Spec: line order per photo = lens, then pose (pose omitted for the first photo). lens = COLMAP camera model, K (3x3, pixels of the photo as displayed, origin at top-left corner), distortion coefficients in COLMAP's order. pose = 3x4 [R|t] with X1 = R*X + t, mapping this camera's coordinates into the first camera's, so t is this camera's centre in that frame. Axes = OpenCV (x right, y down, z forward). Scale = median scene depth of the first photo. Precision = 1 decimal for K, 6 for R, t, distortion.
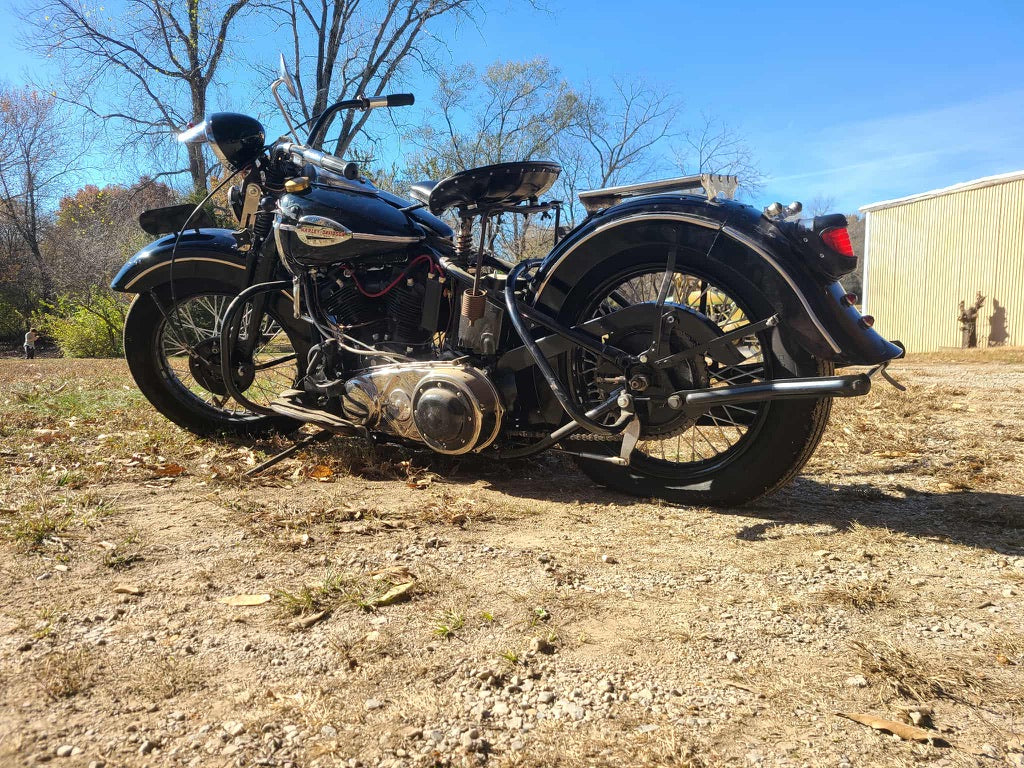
lens RADIAL K [[762.9, 0, 508.8], [0, 762.9, 385.2], [0, 0, 1]] dist [0.037267, -0.009316]
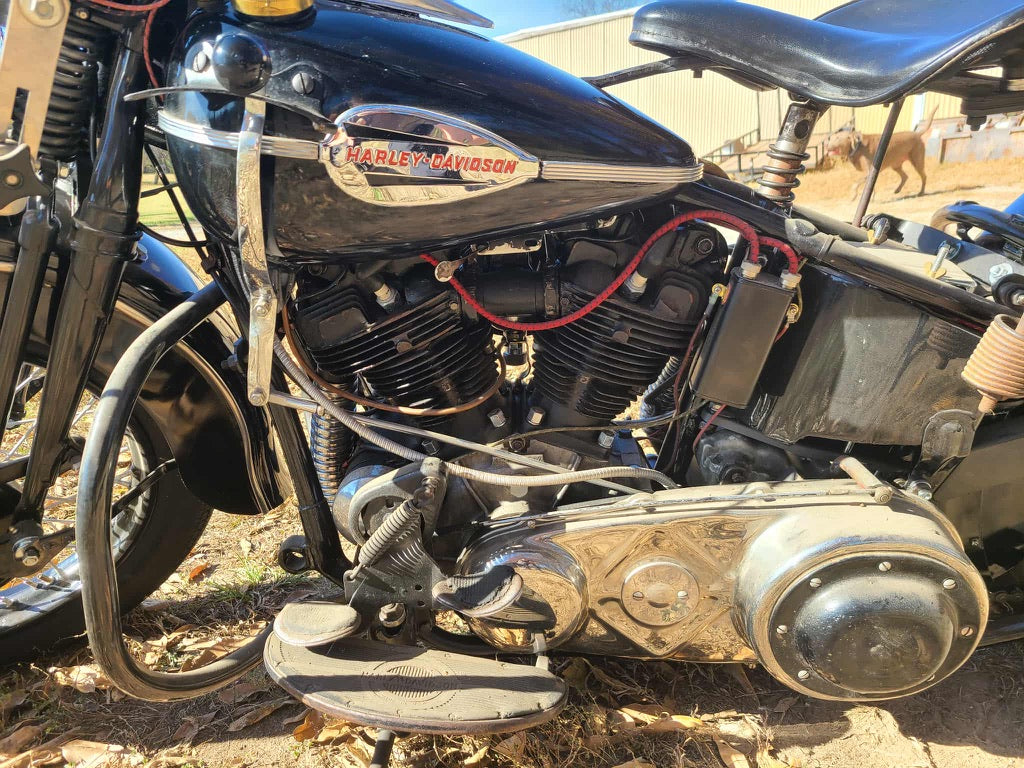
lens RADIAL K [[762.9, 0, 498.4], [0, 762.9, 385.4], [0, 0, 1]] dist [0.037267, -0.009316]
pose [[0.842783, -0.196813, 0.500981, -0.413150], [0.103816, 0.972713, 0.207491, -0.182078], [-0.528147, -0.122860, 0.840218, 0.751243]]
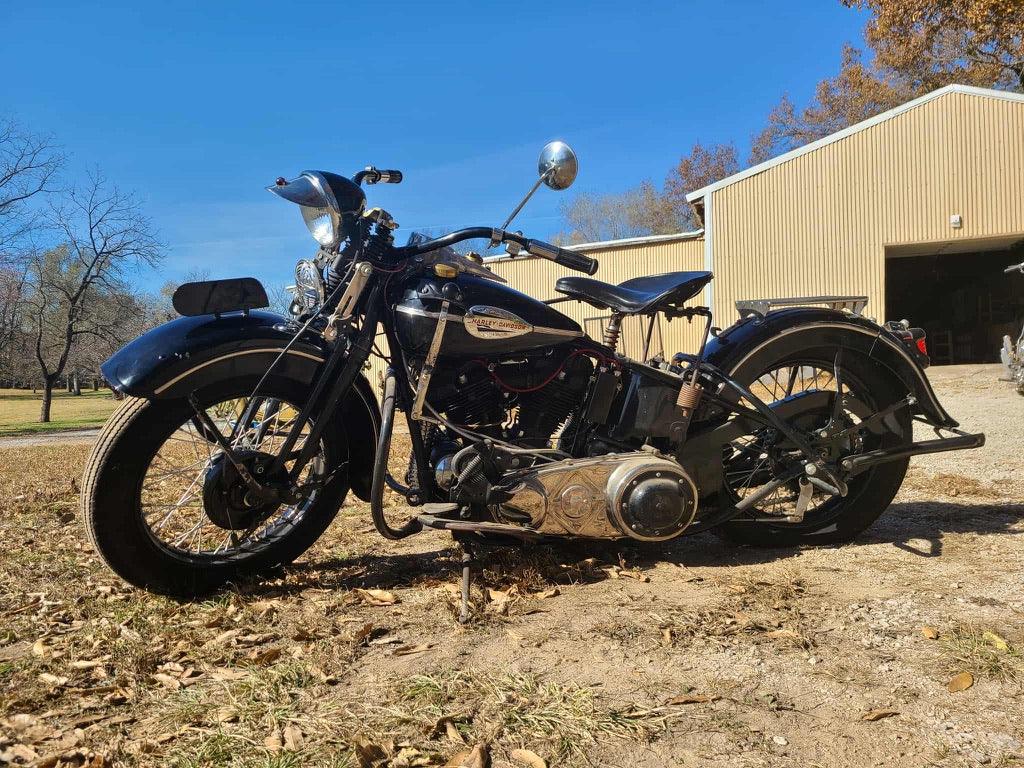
lens RADIAL K [[762.9, 0, 504.2], [0, 762.9, 383.7], [0, 0, 1]] dist [0.037267, -0.009316]
pose [[0.720704, -0.029911, 0.692598, -0.917602], [0.094591, 0.993968, -0.055503, -0.081657], [-0.686760, 0.105514, 0.719186, 0.363836]]
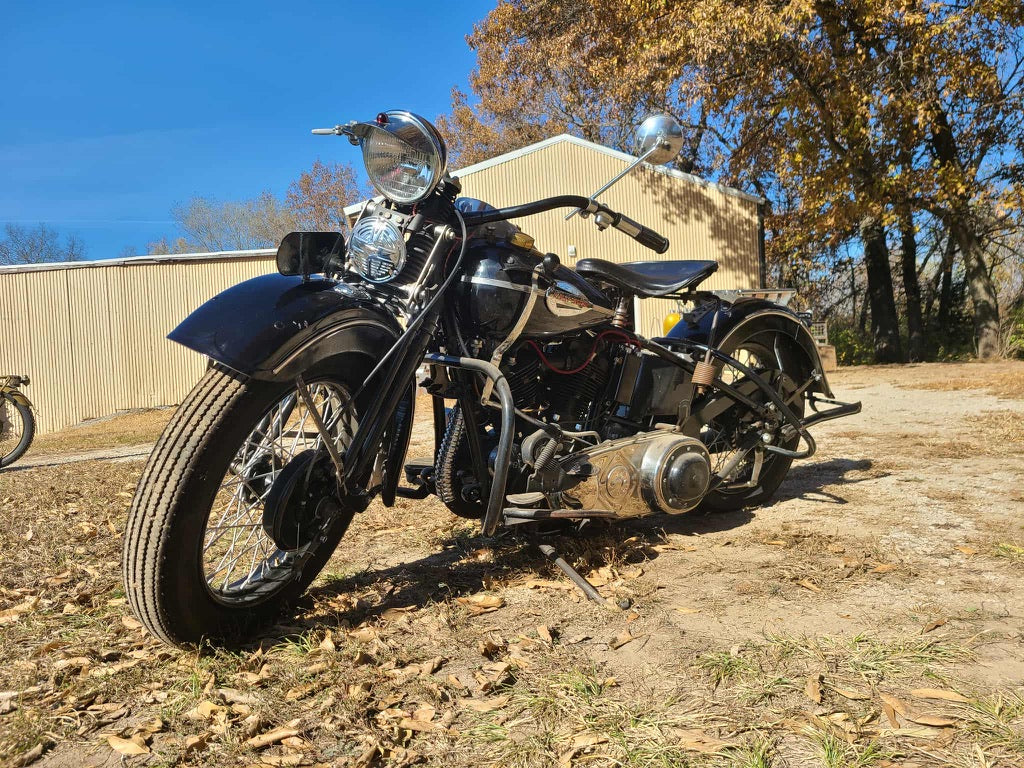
lens RADIAL K [[762.9, 0, 505.0], [0, 762.9, 388.9], [0, 0, 1]] dist [0.037267, -0.009316]
pose [[0.307712, -0.034481, 0.950855, -1.158160], [0.143094, 0.989654, -0.010419, -0.106846], [-0.940658, 0.139268, 0.309463, 0.855673]]
